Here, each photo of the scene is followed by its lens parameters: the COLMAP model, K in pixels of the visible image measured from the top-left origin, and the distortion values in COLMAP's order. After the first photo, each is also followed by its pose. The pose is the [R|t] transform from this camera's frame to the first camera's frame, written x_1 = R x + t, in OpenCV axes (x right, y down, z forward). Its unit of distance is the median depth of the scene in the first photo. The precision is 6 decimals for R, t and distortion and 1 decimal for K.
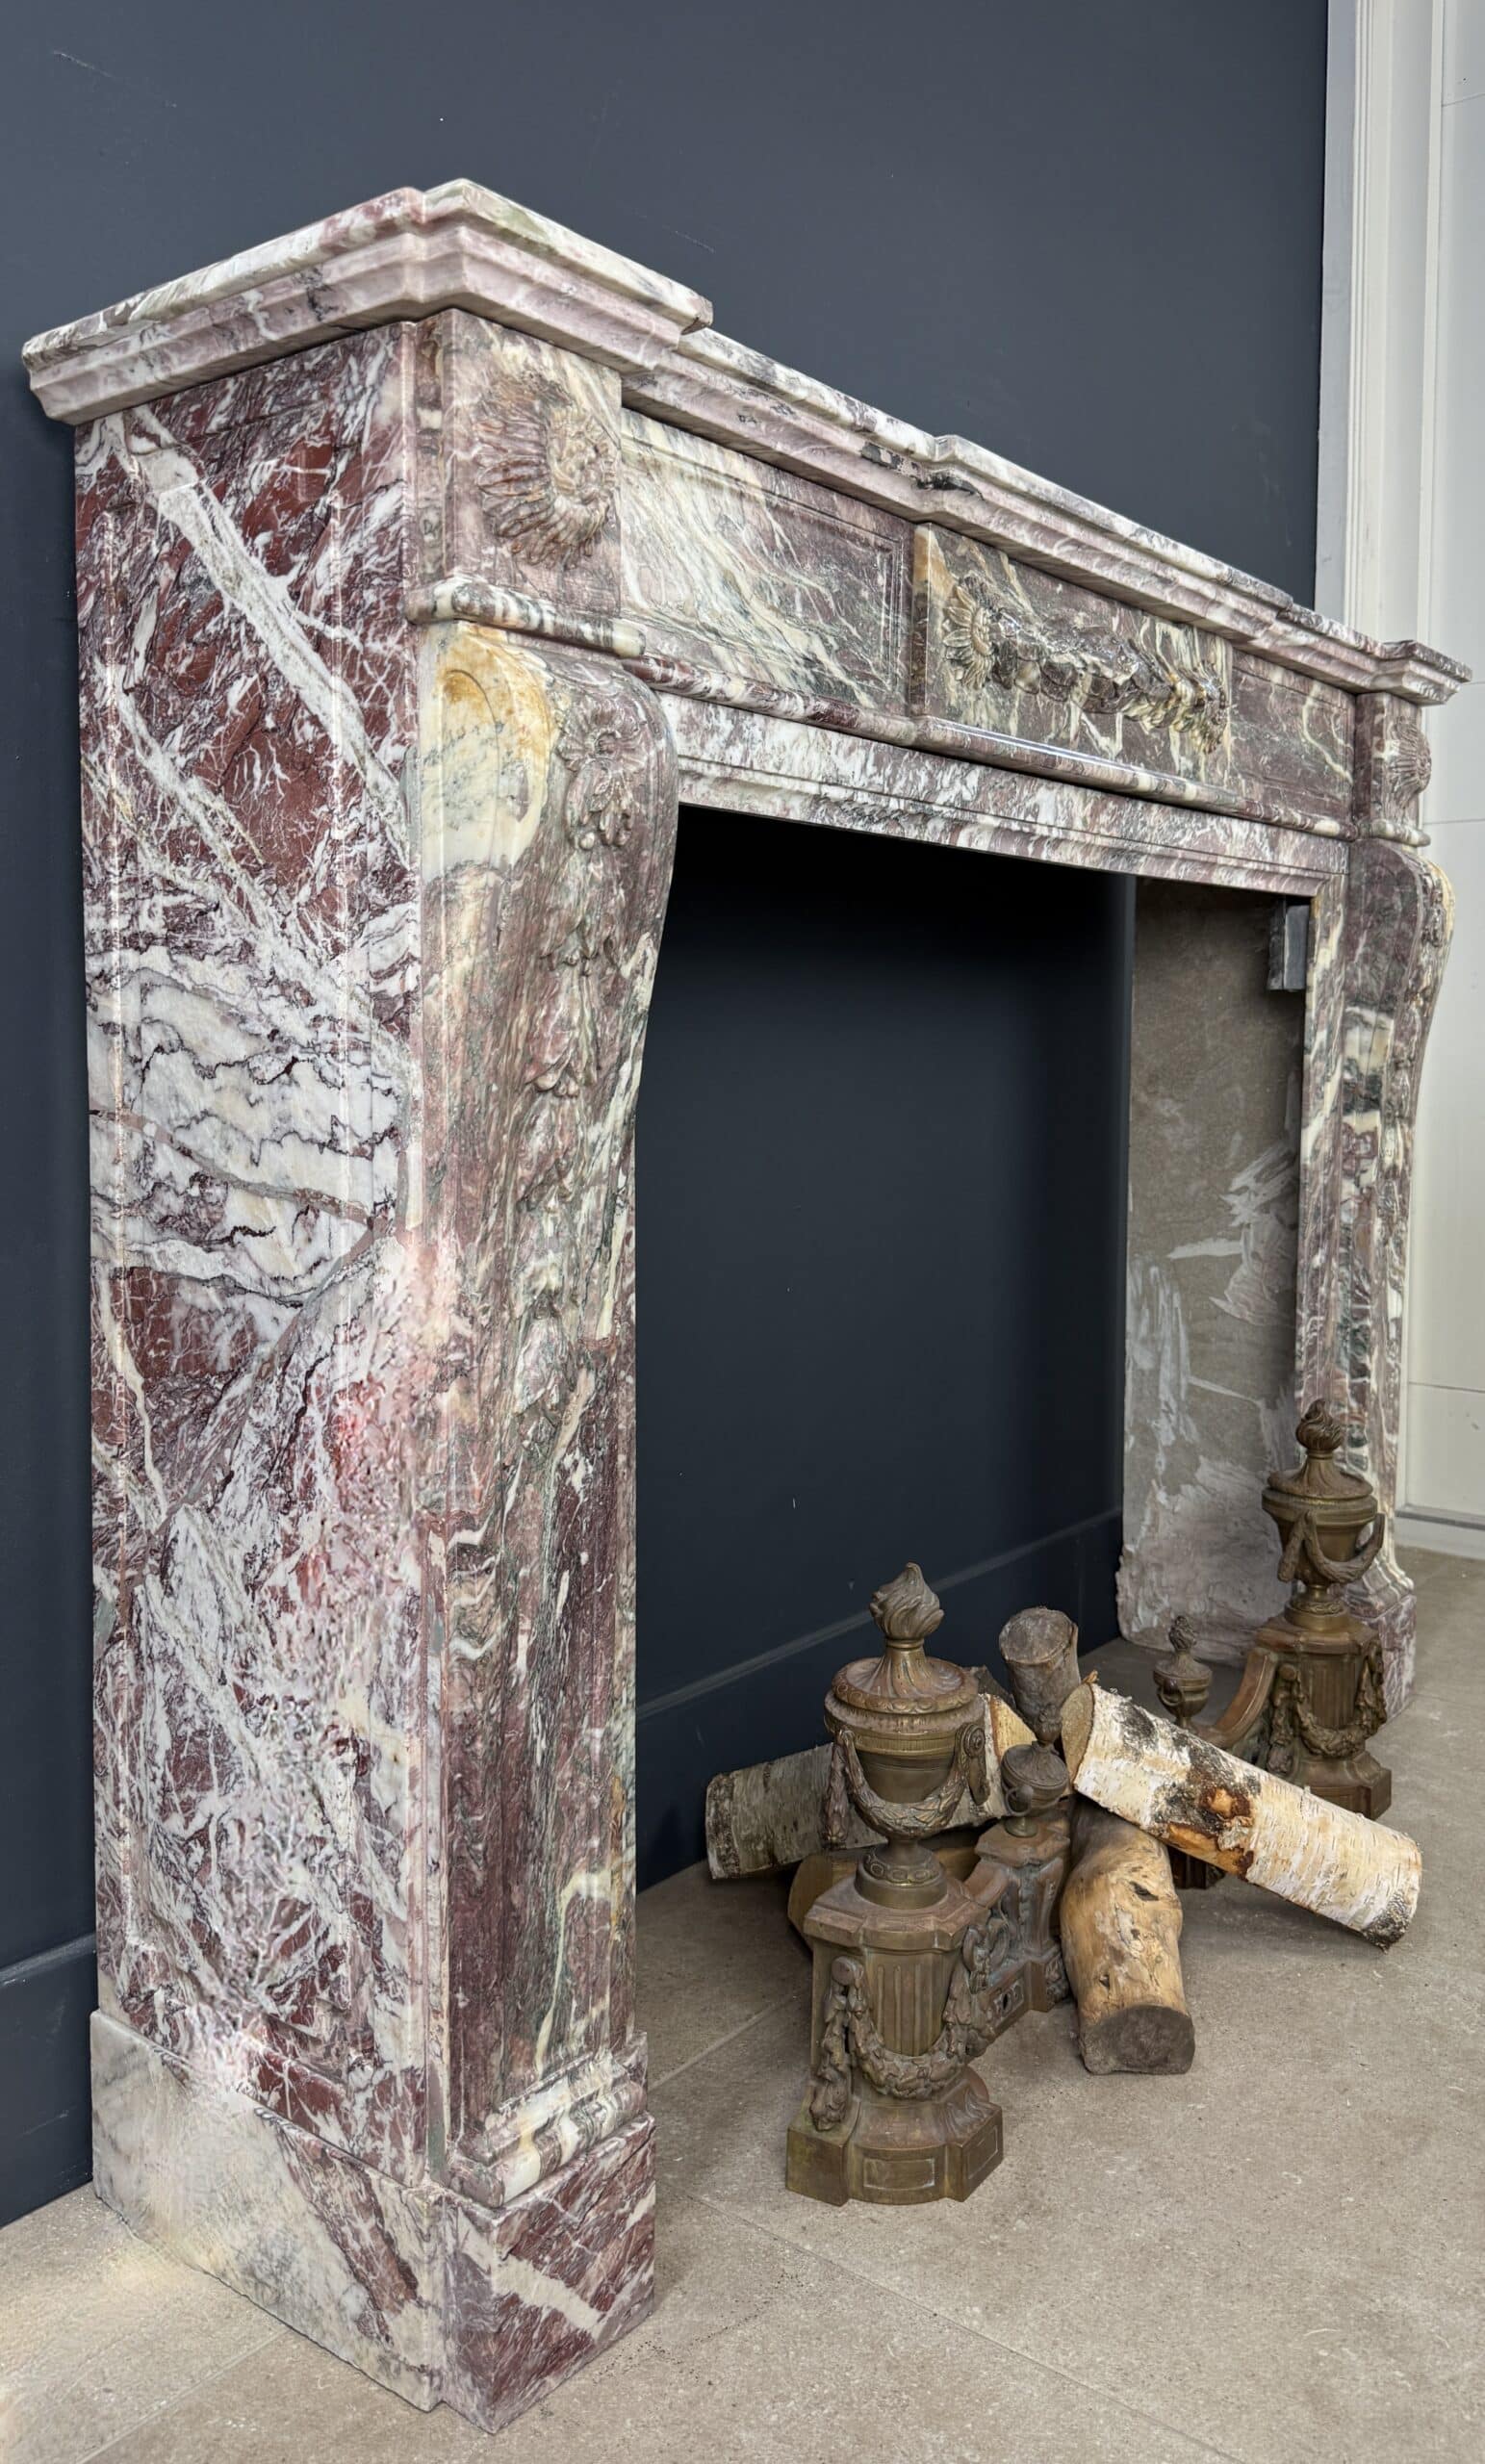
lens RADIAL K [[1864.5, 0, 739.2], [0, 1864.5, 1153.1], [0, 0, 1]] dist [0.096059, -0.177631]
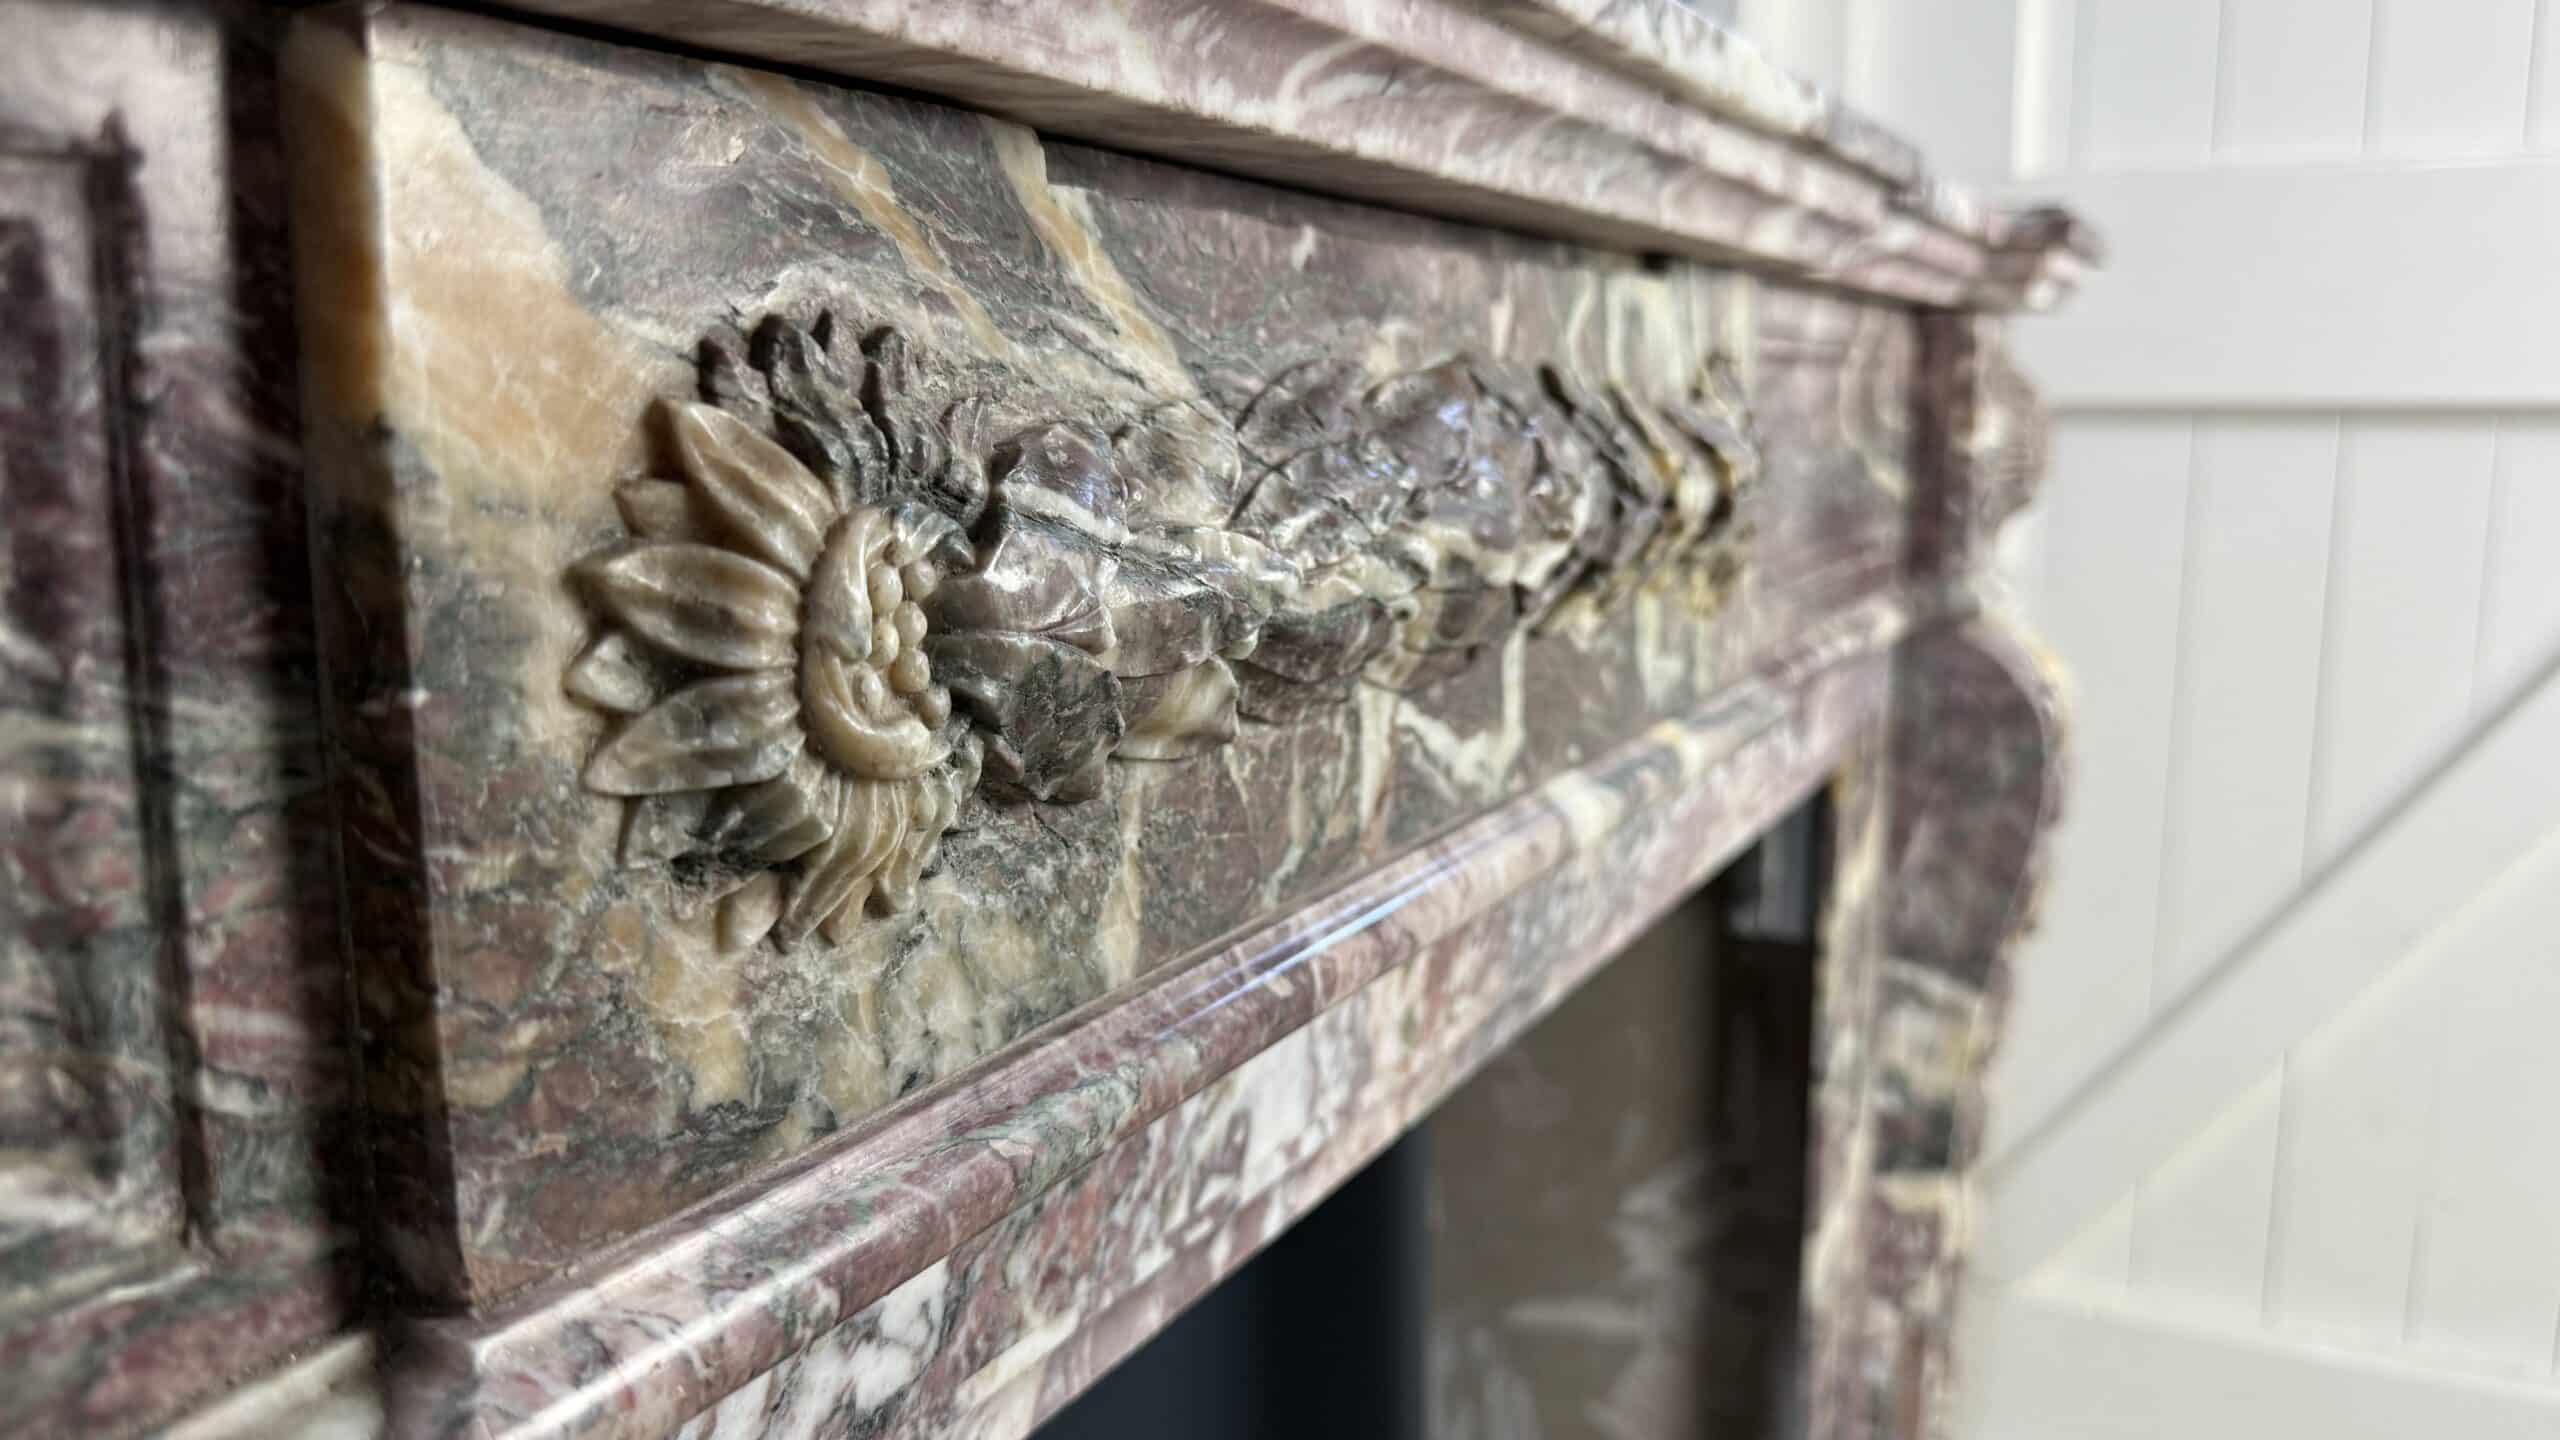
lens RADIAL K [[1864.2, 0, 1185.5], [0, 1864.2, 692.6], [0, 0, 1]] dist [0.139792, -0.361263]
pose [[0.994066, -0.028018, 0.105104, 0.139645], [0.017559, 0.994917, 0.099154, -0.291365], [-0.107348, -0.096720, 0.989506, 0.838047]]
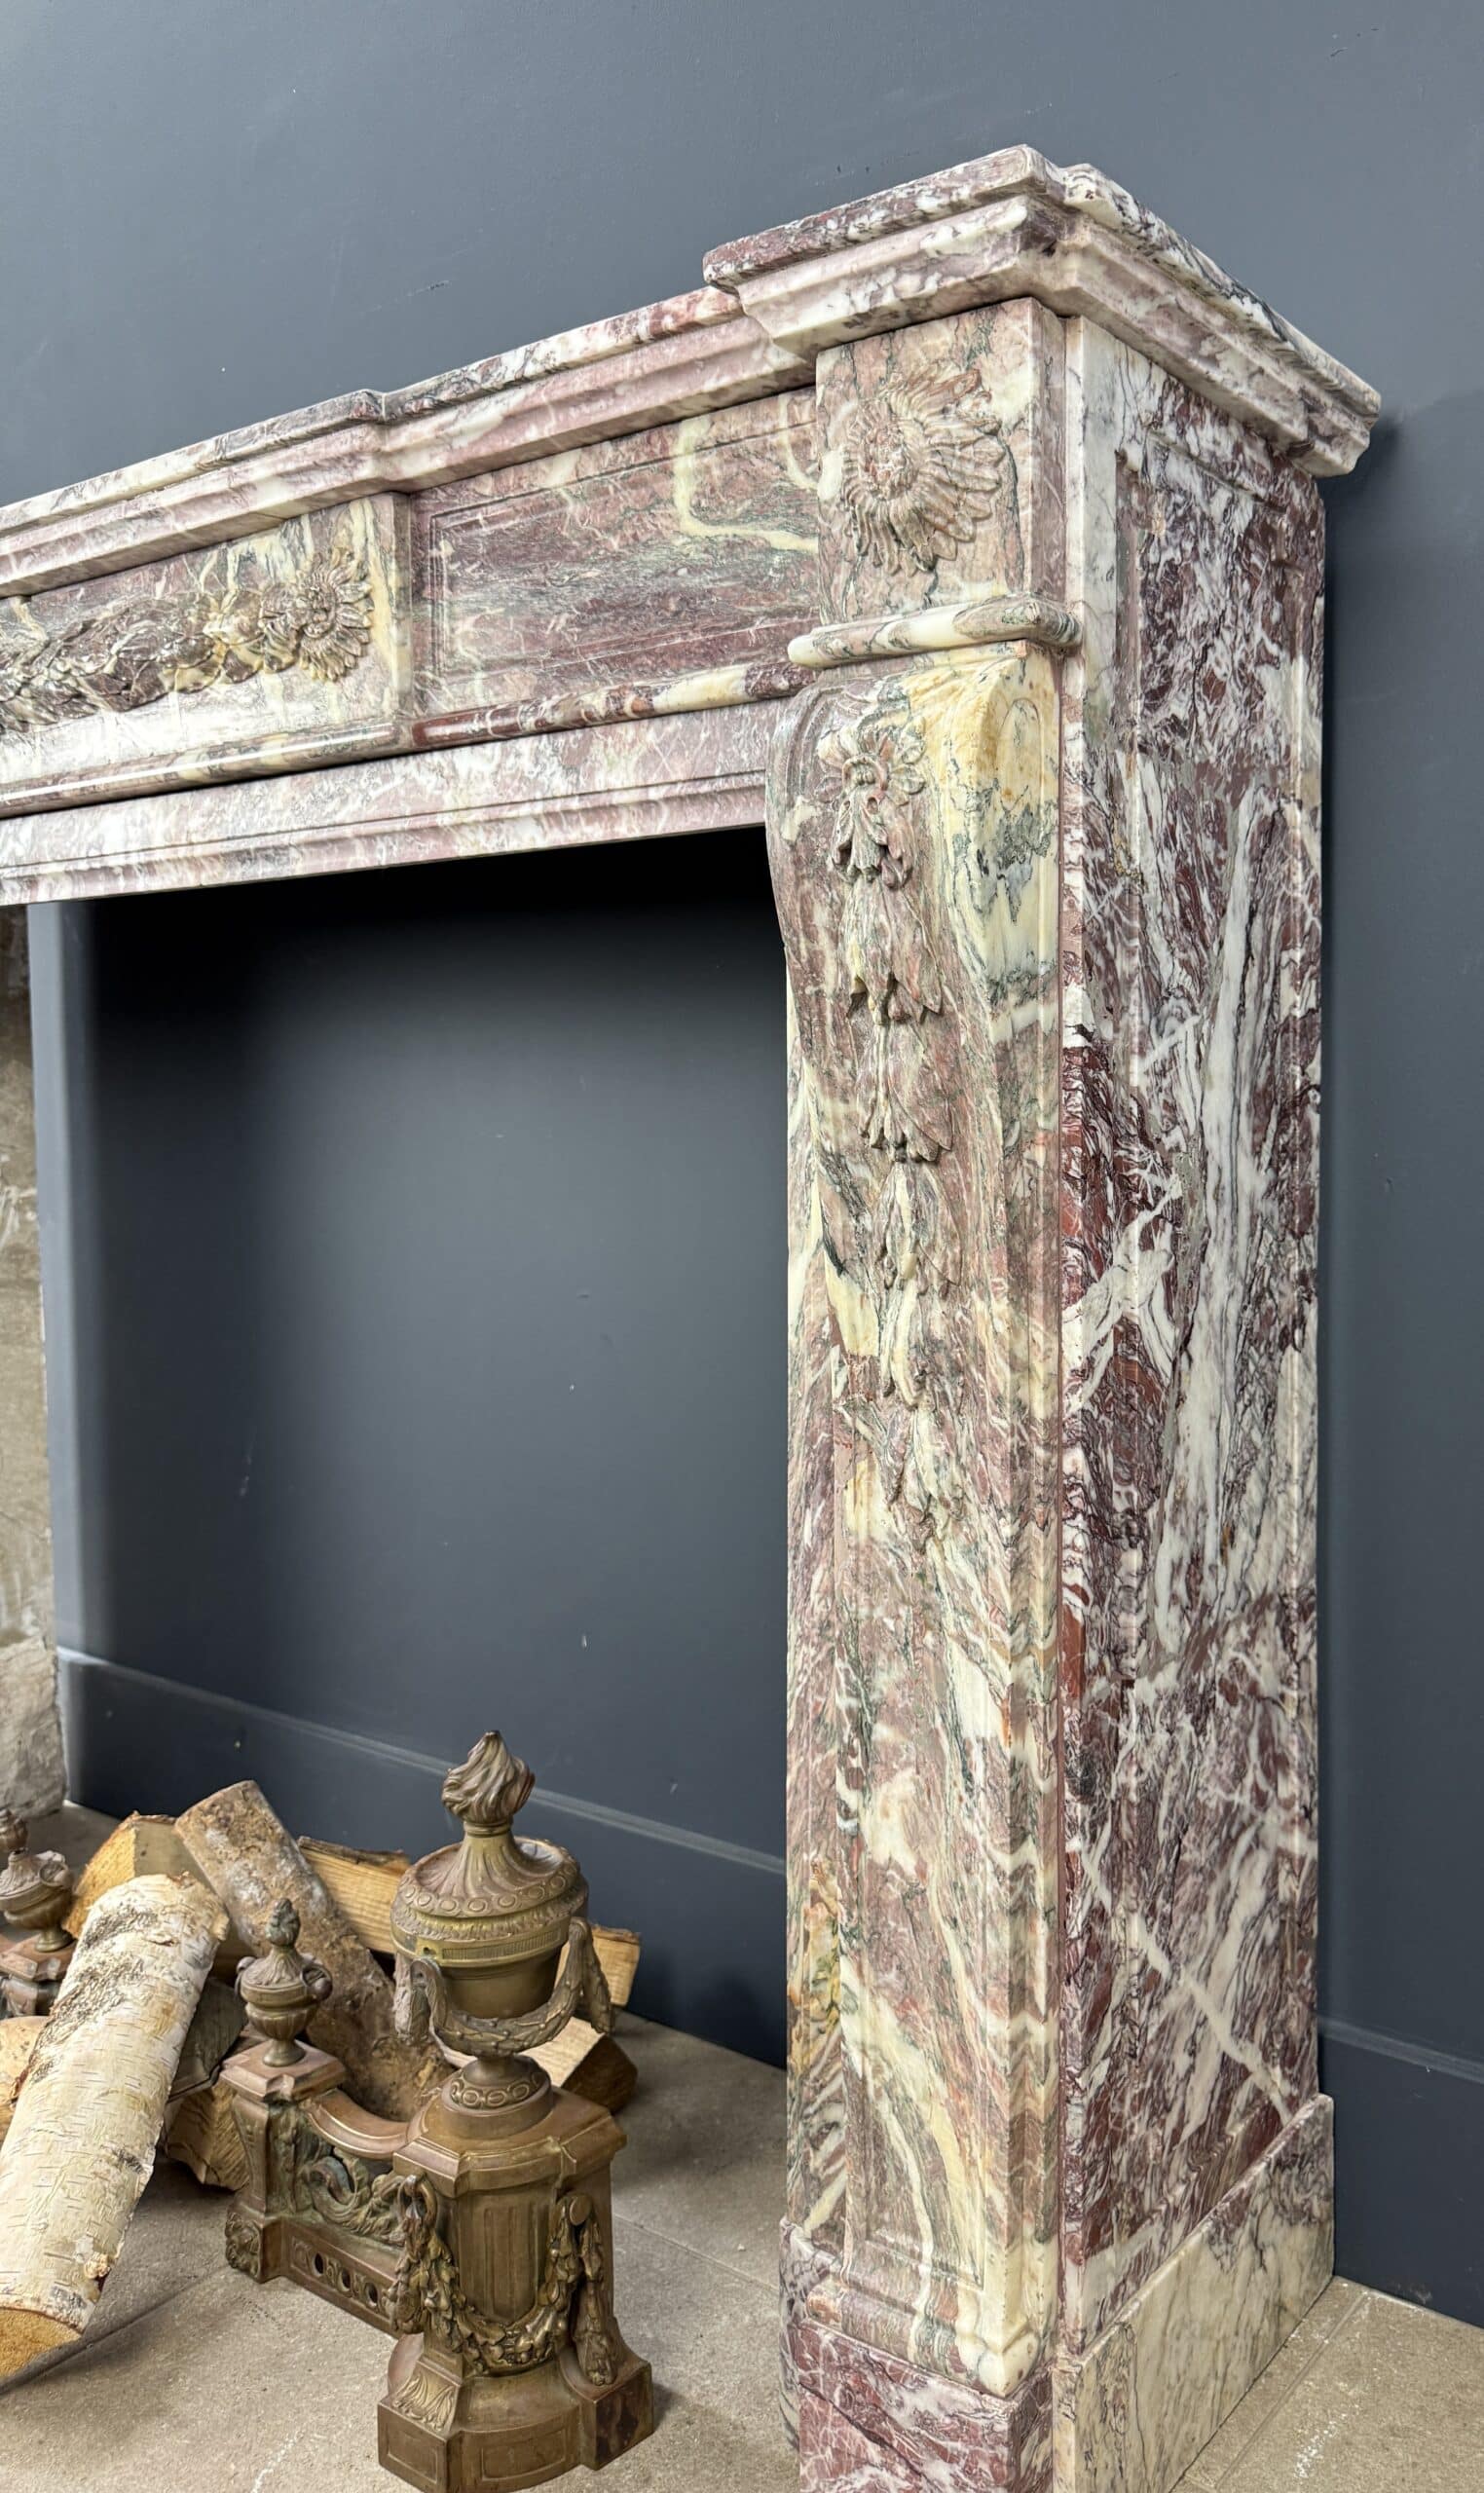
lens RADIAL K [[1858.1, 0, 983.4], [0, 1858.1, 1183.7], [0, 0, 1]] dist [0.180823, -0.433012]
pose [[0.077987, 0.045283, -0.995925, 1.200235], [-0.056743, 0.997550, 0.040913, -0.089329], [0.995338, 0.053321, 0.080365, 1.484244]]
